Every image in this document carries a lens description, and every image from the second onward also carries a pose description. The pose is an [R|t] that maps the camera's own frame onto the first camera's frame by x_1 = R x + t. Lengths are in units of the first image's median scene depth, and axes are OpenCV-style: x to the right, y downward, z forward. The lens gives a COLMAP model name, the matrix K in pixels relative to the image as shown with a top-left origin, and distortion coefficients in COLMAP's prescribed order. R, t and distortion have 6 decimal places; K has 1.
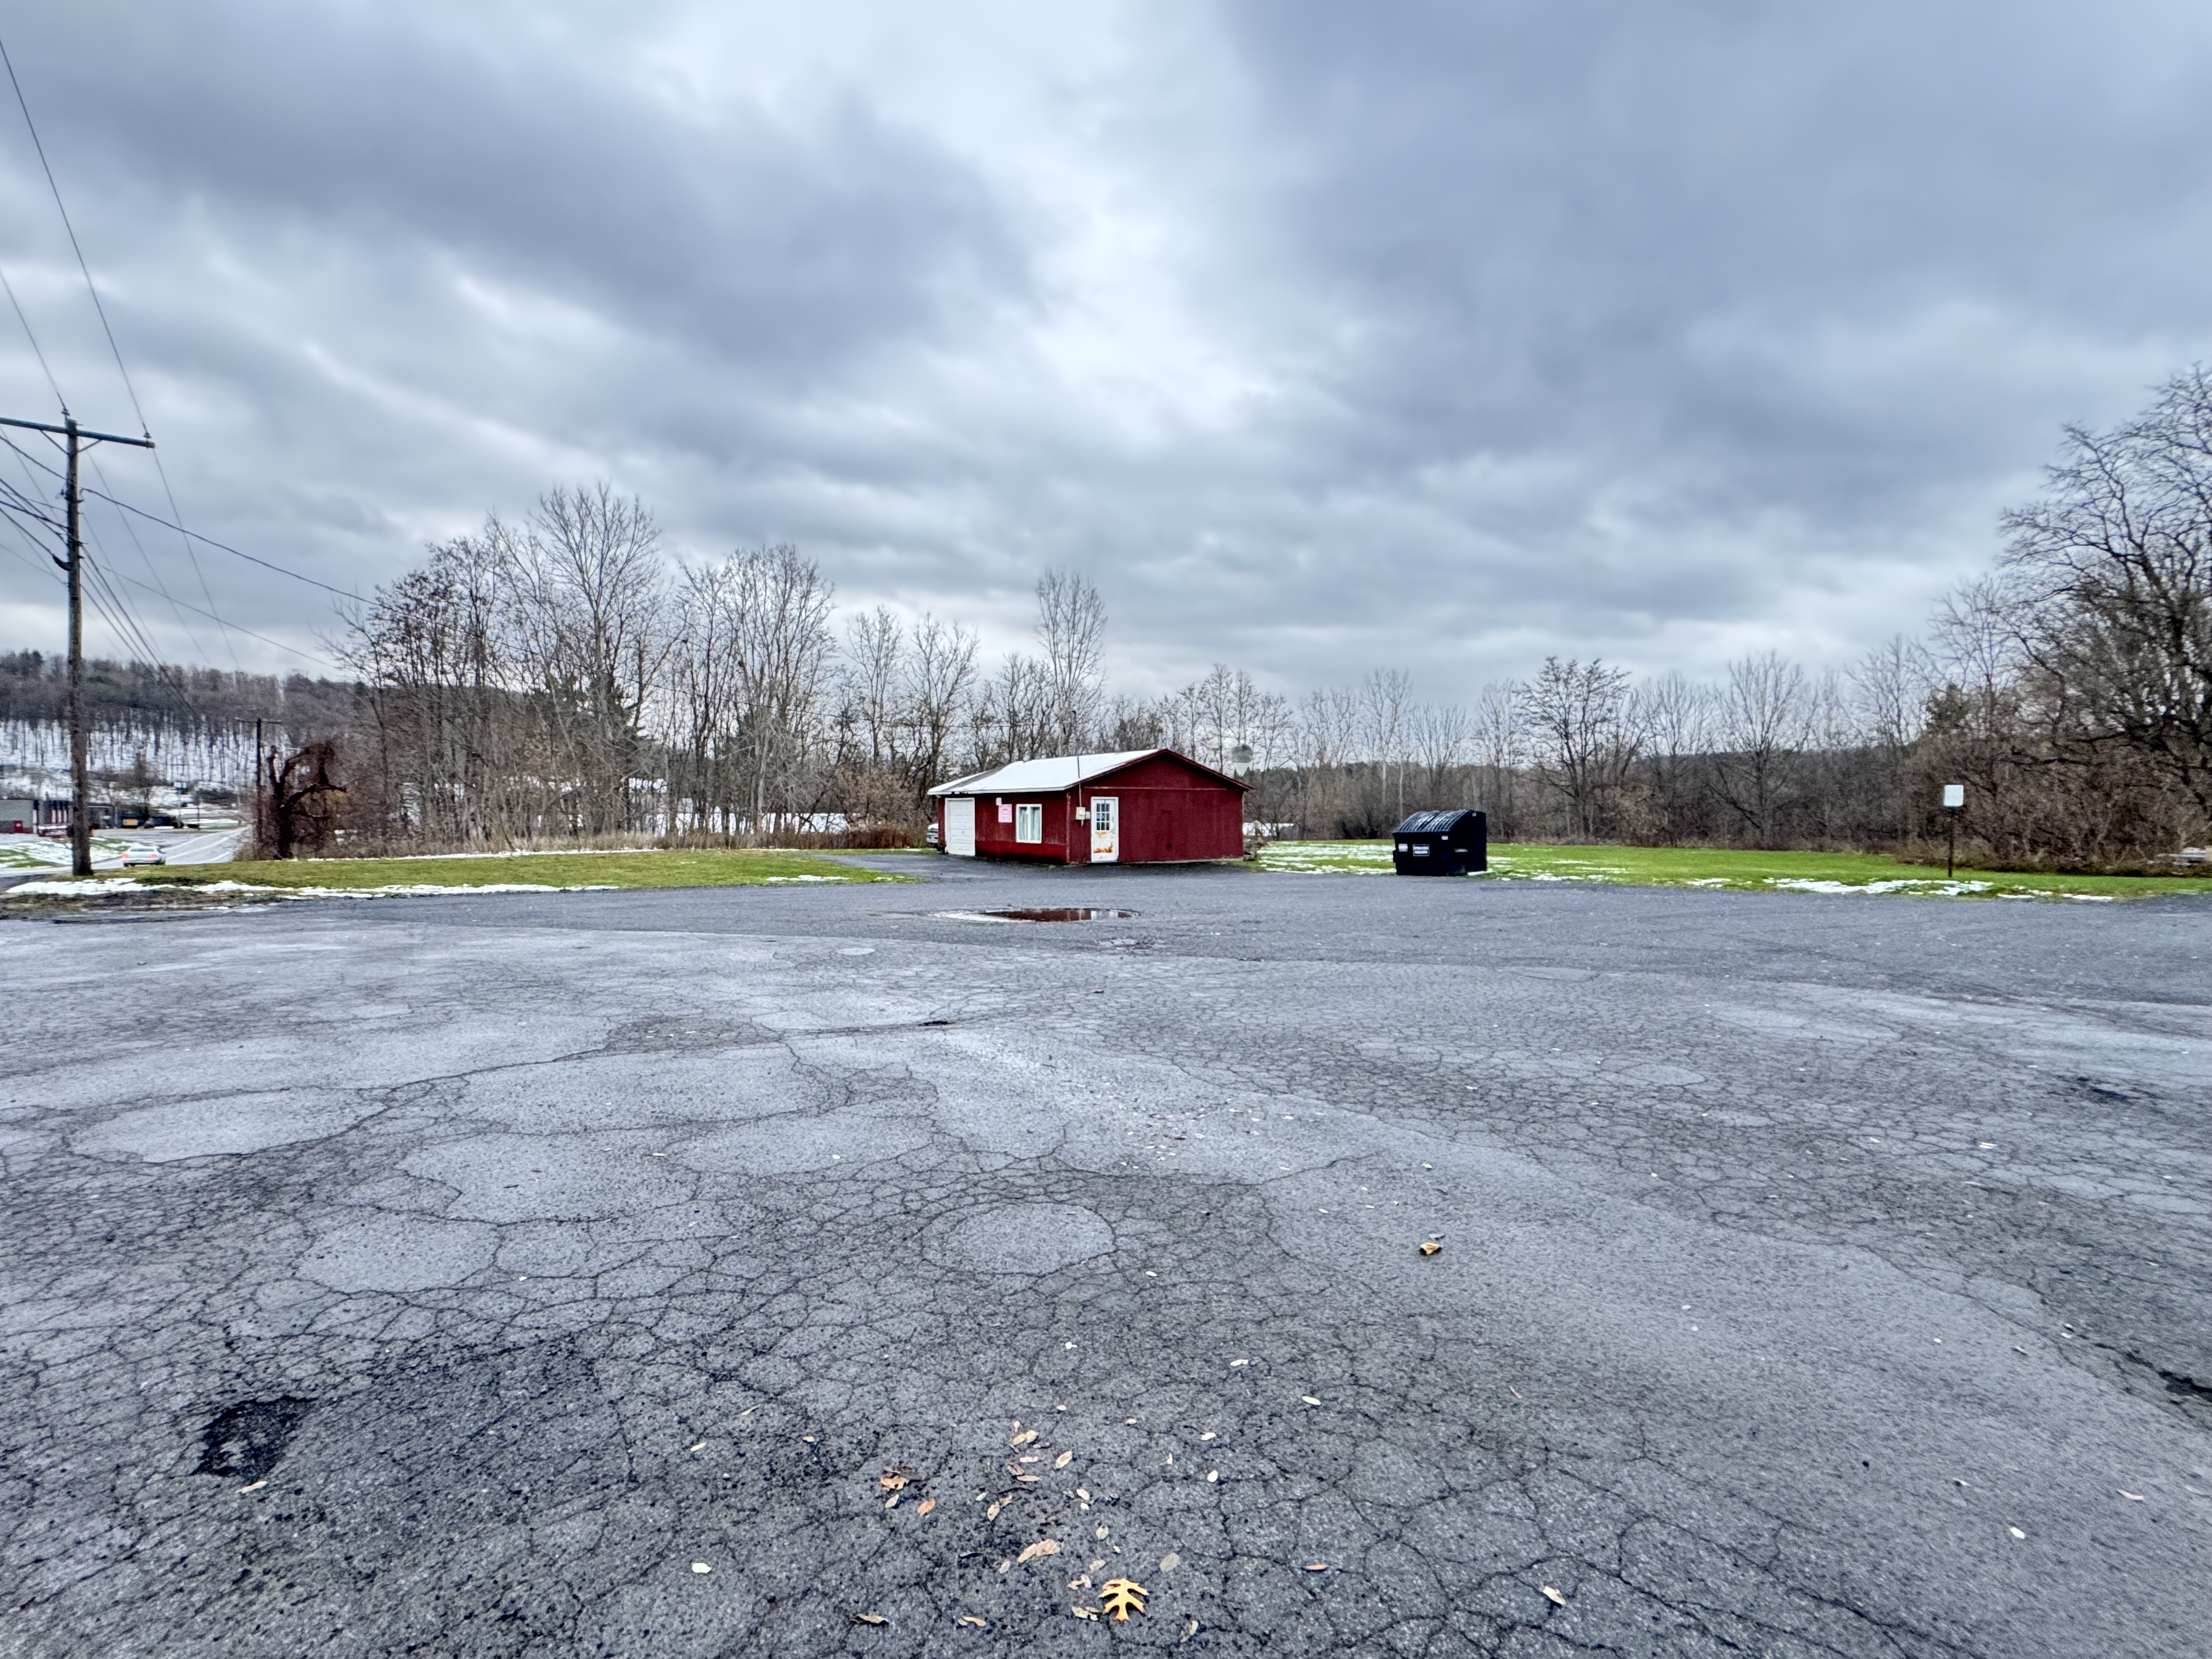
lens RADIAL K [[1051.0, 0, 1106.0], [0, 1051.0, 829.5], [0, 0, 1]] dist [-0.002619, 0.000112]
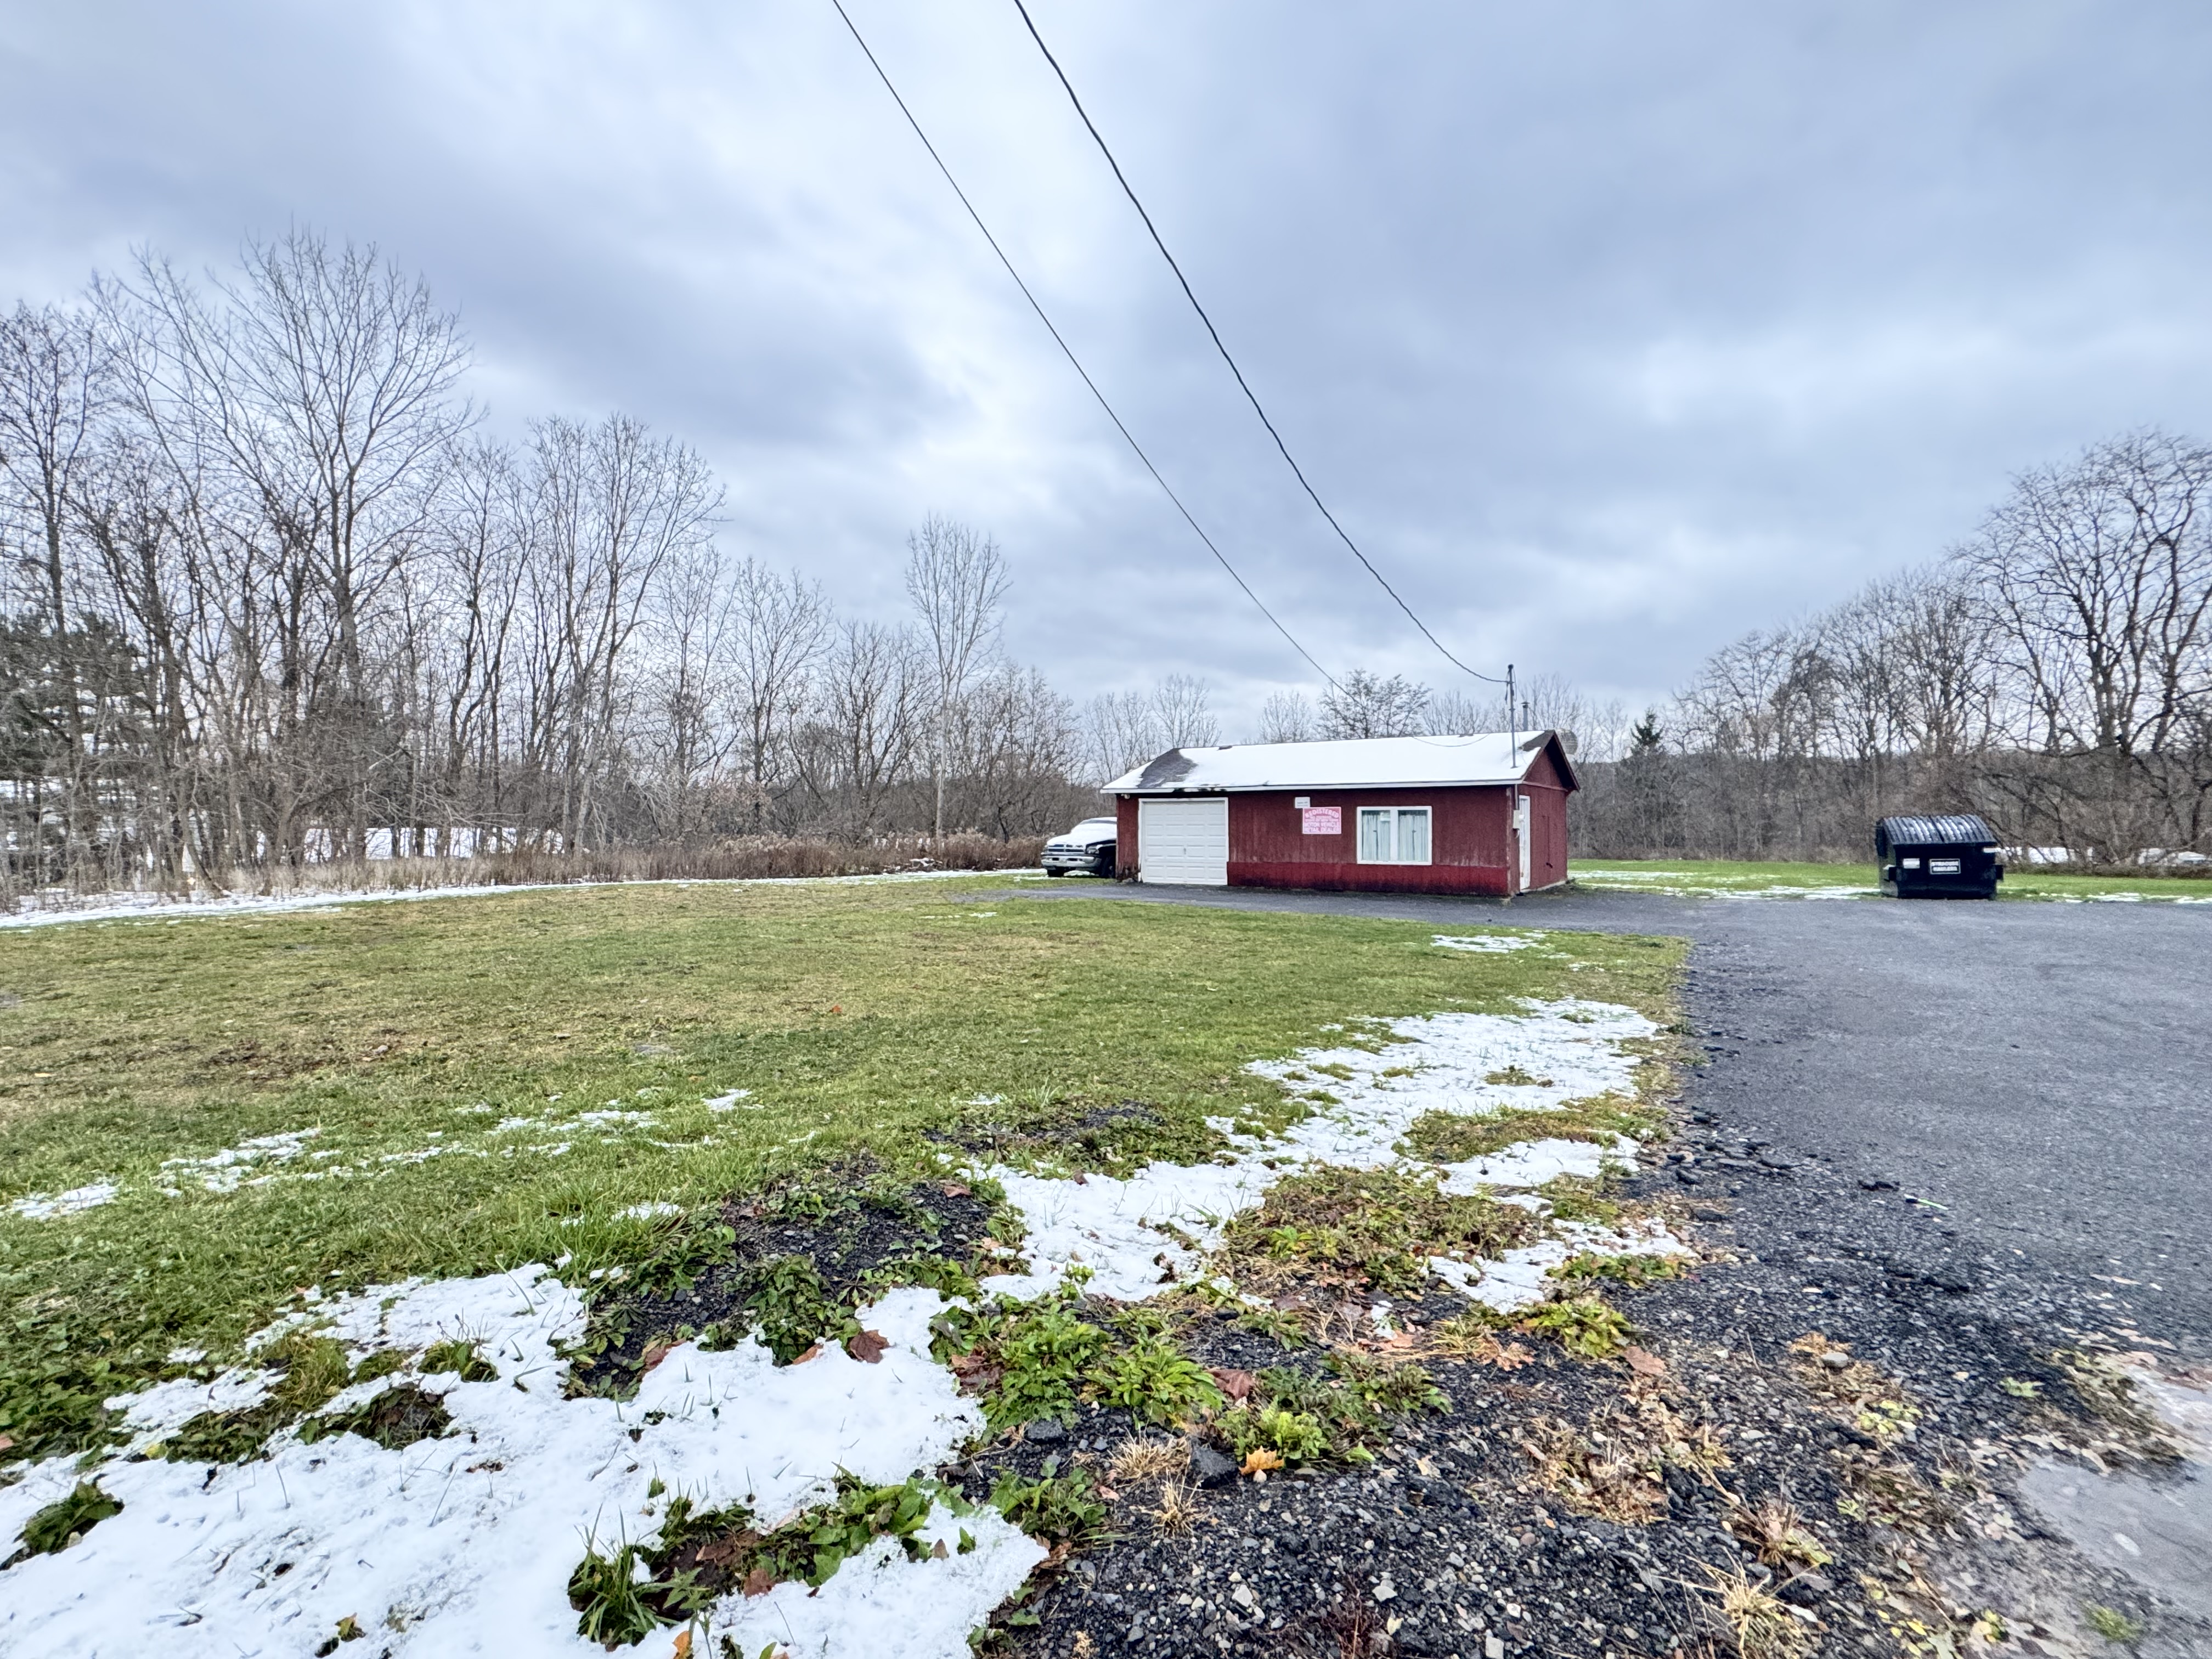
lens RADIAL K [[1051.0, 0, 1106.0], [0, 1051.0, 829.5], [0, 0, 1]] dist [-0.002619, 0.000112]
pose [[0.906141, -0.002483, 0.422968, -0.291851], [0.008383, 0.999892, -0.012089, -0.001793], [-0.422892, 0.014500, 0.906064, 0.268099]]
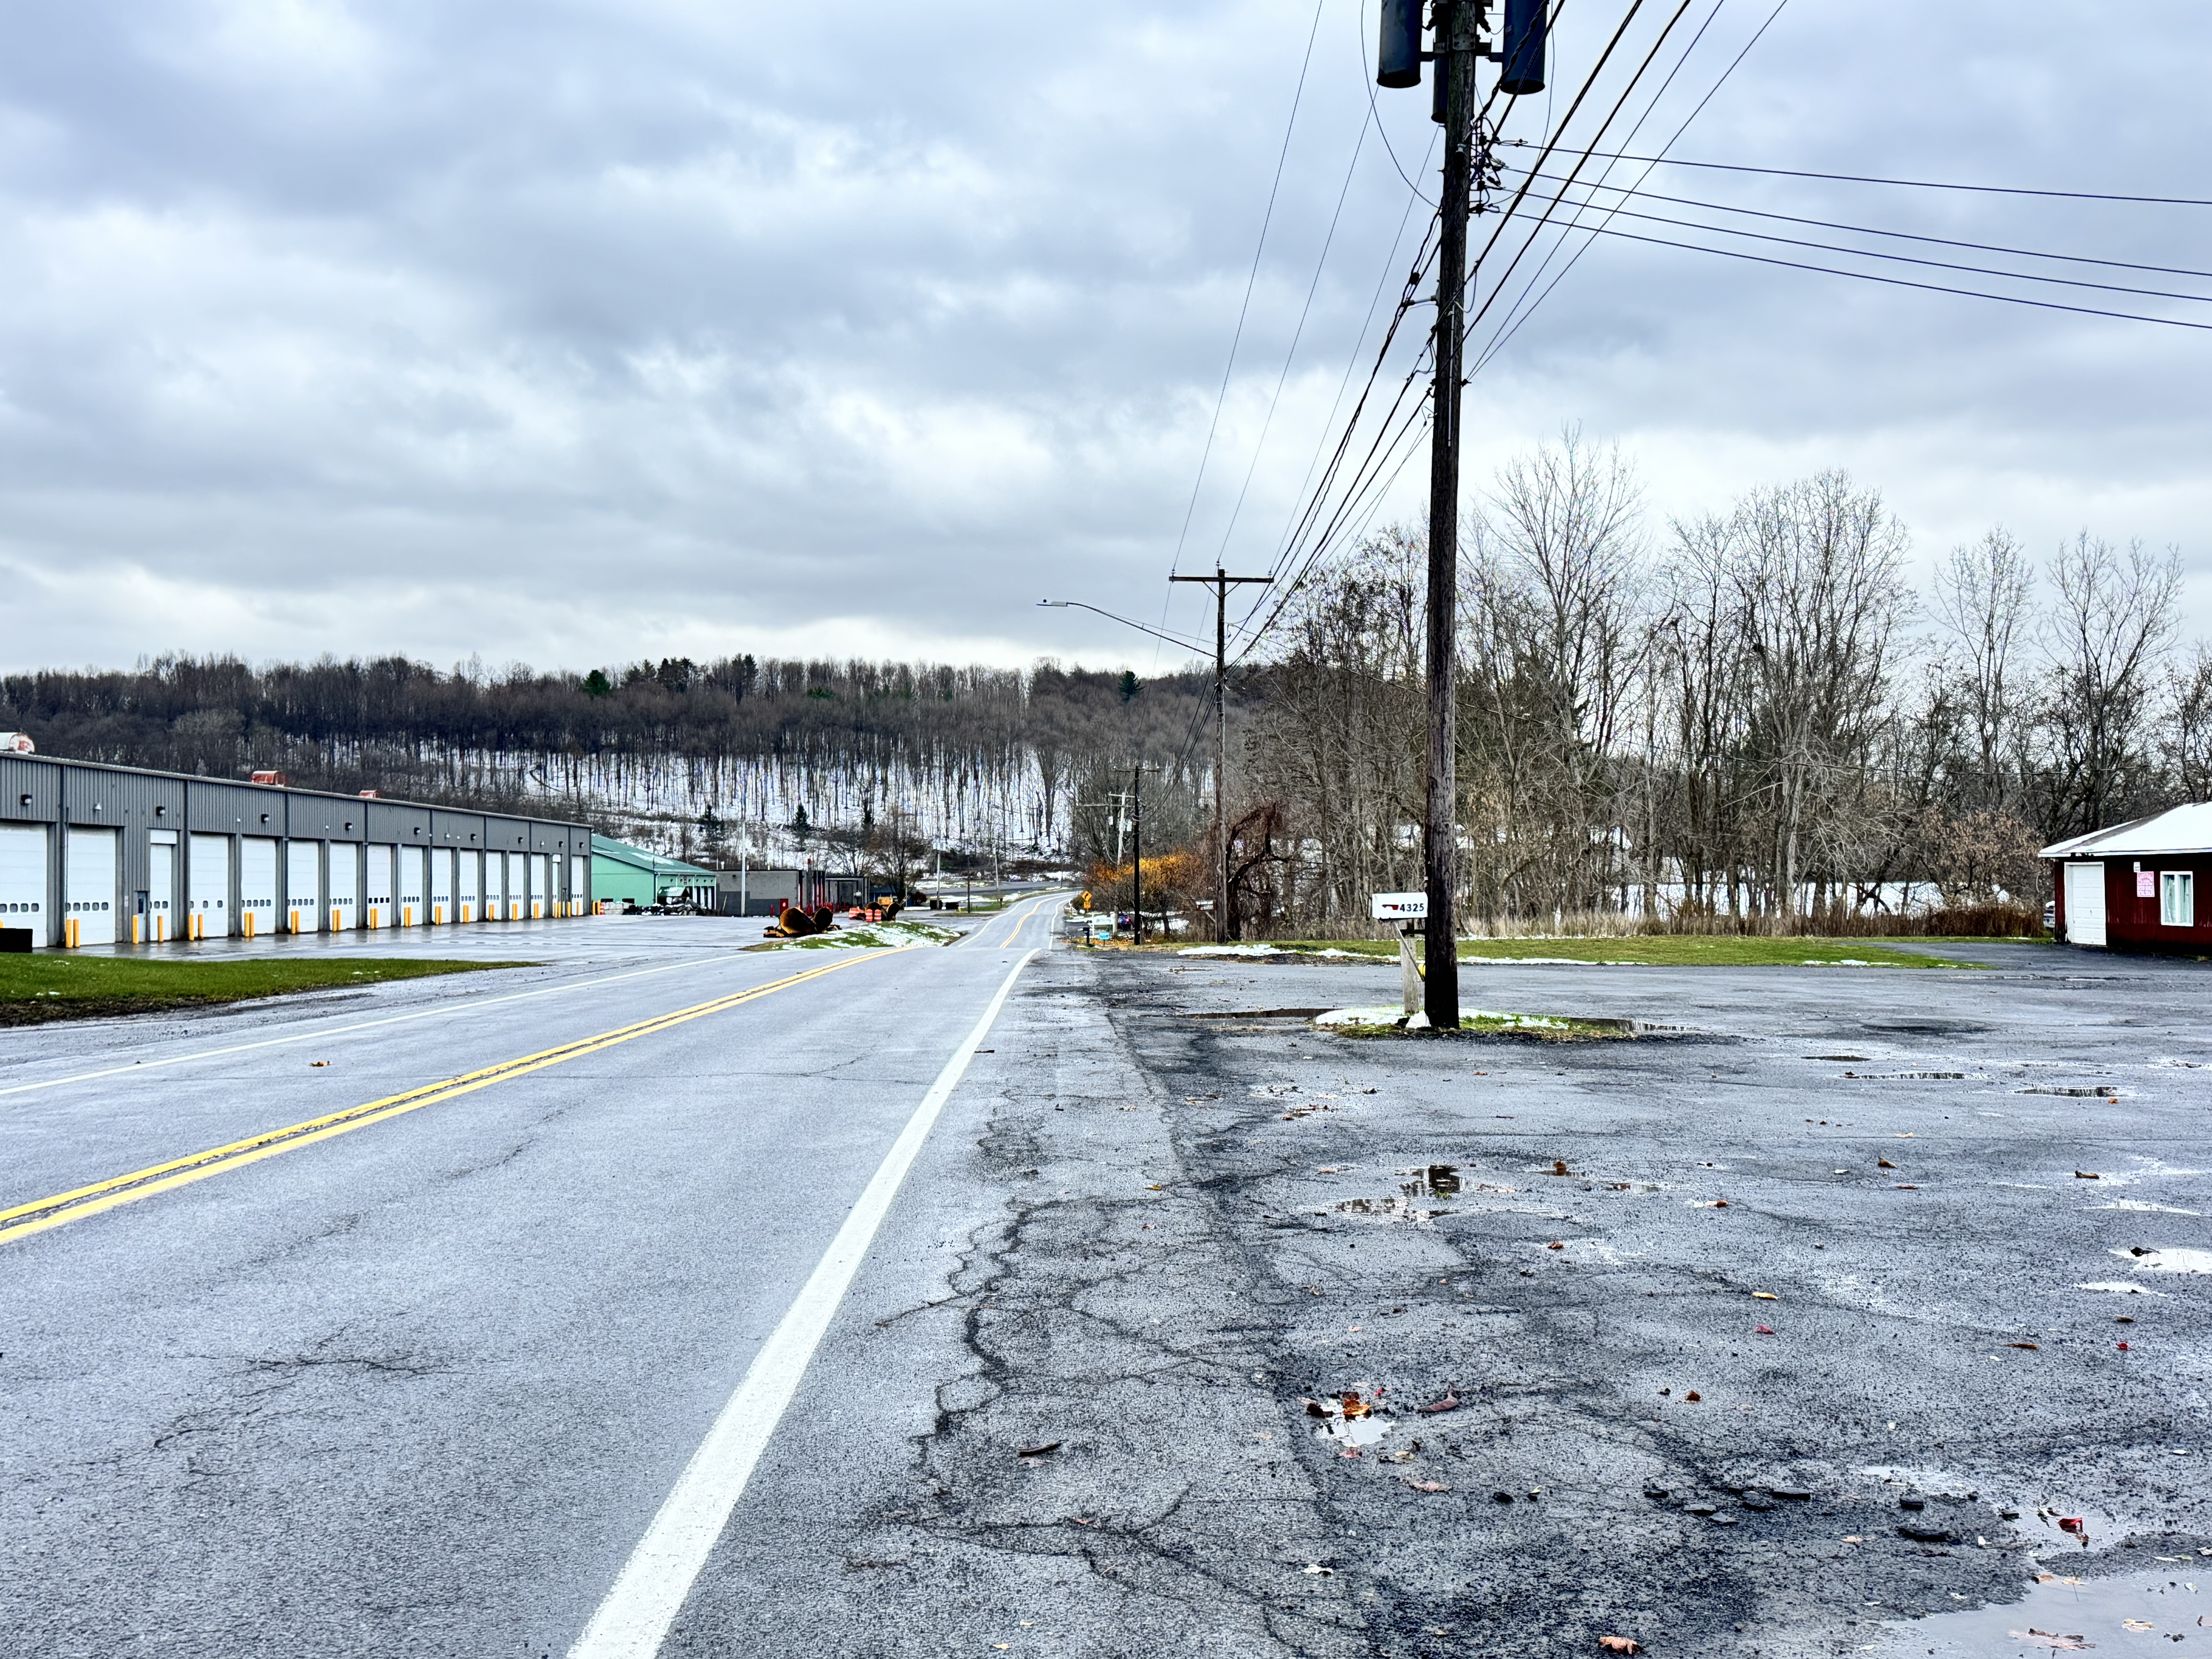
lens RADIAL K [[2183.1, 0, 1106.0], [0, 2183.1, 829.5], [0, 0, 1]] dist [0.196946, -0.417339]
pose [[0.815916, -0.021428, -0.577773, 0.117147], [-0.000559, 0.999283, -0.037850, 0.002931], [0.578169, 0.031205, 0.815320, -0.361925]]
